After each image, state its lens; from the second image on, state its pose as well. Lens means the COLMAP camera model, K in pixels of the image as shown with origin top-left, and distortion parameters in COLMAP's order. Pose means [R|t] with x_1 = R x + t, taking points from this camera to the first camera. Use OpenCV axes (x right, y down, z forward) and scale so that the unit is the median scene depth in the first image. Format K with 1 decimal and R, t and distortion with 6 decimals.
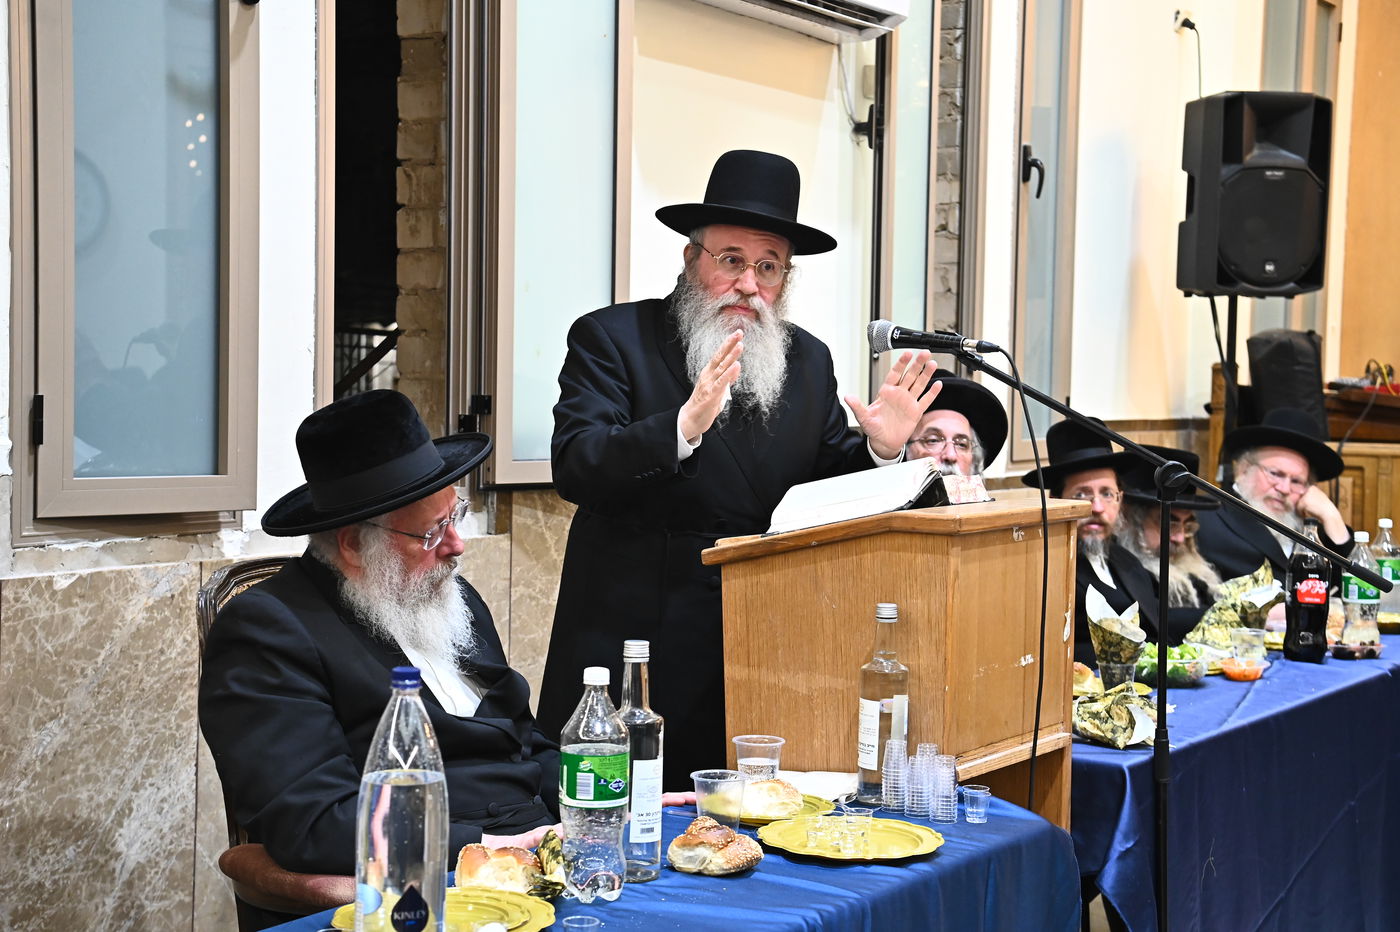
lens RADIAL K [[2150.7, 0, 702.7], [0, 2150.7, 461.5], [0, 0, 1]] dist [0.203419, 0.000000]
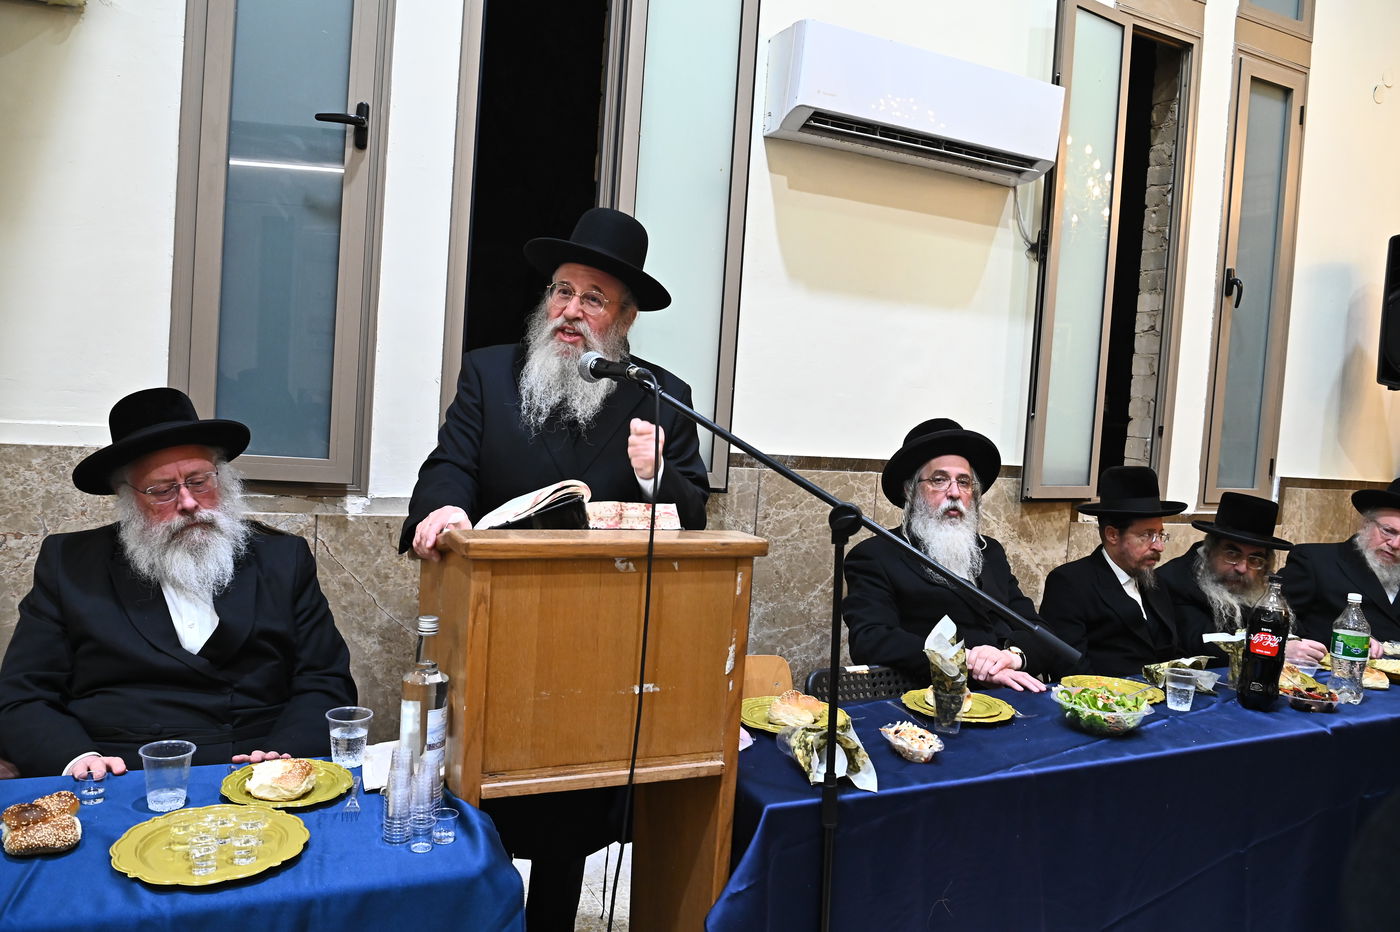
lens RADIAL K [[1022.6, 0, 694.7], [0, 1022.6, 466.2], [0, 0, 1]] dist [-0.061413, 0.014074]
pose [[0.844804, 0.071481, -0.530279, 0.369915], [-0.072692, 0.997181, 0.018611, -0.020543], [0.530115, 0.022824, 0.847619, 0.537356]]
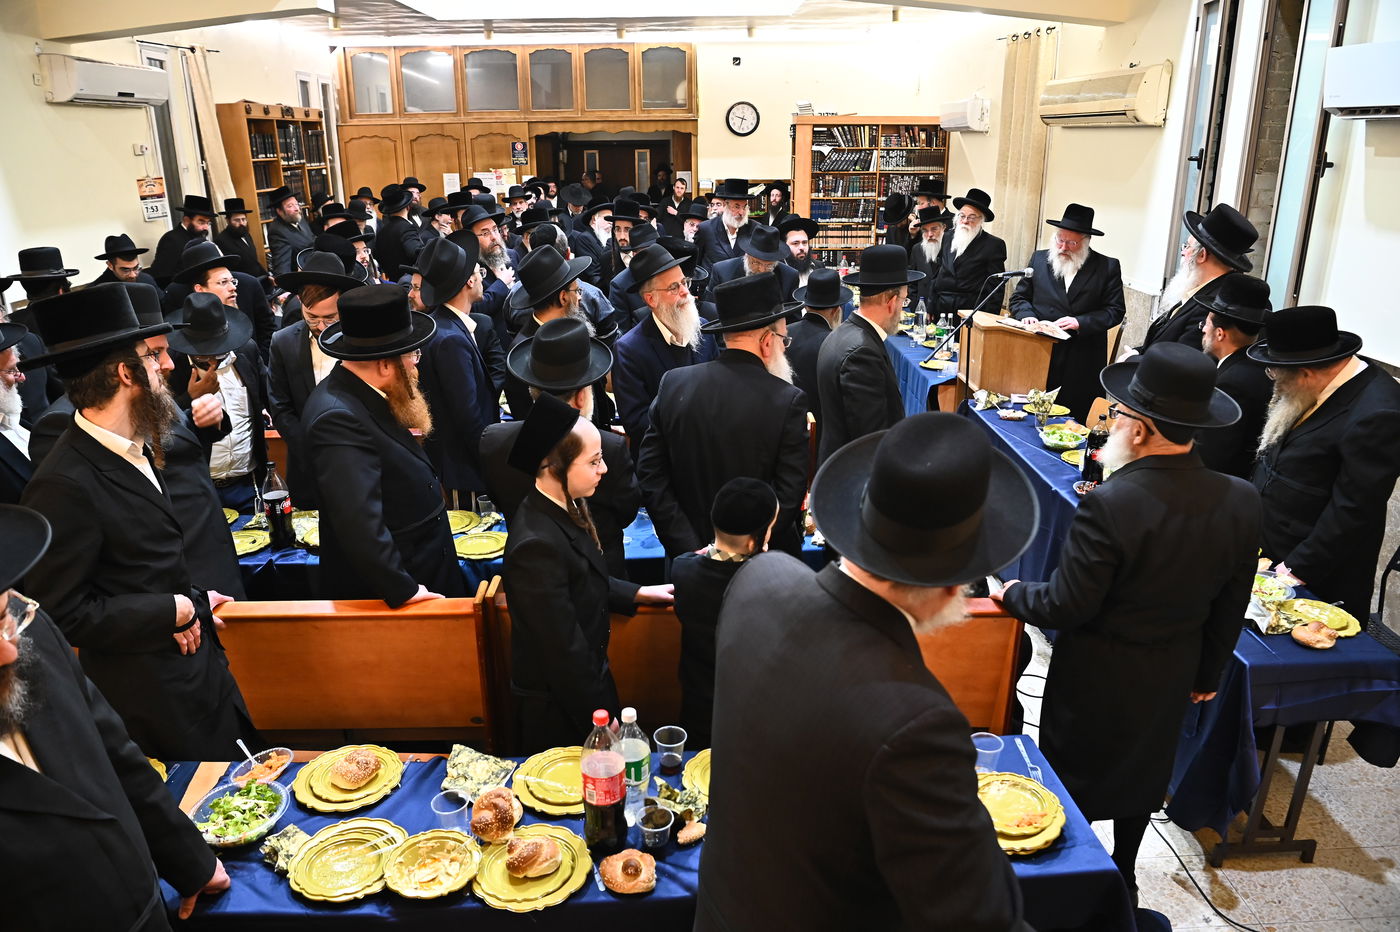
lens RADIAL K [[962.4, 0, 696.0], [0, 962.4, 463.9], [0, 0, 1]] dist [-0.078713, 0.021075]
pose [[-0.833128, 0.167696, -0.527045, 1.267926], [-0.030095, 0.937769, 0.345954, -0.259544], [0.552261, 0.304085, -0.776235, 1.821892]]
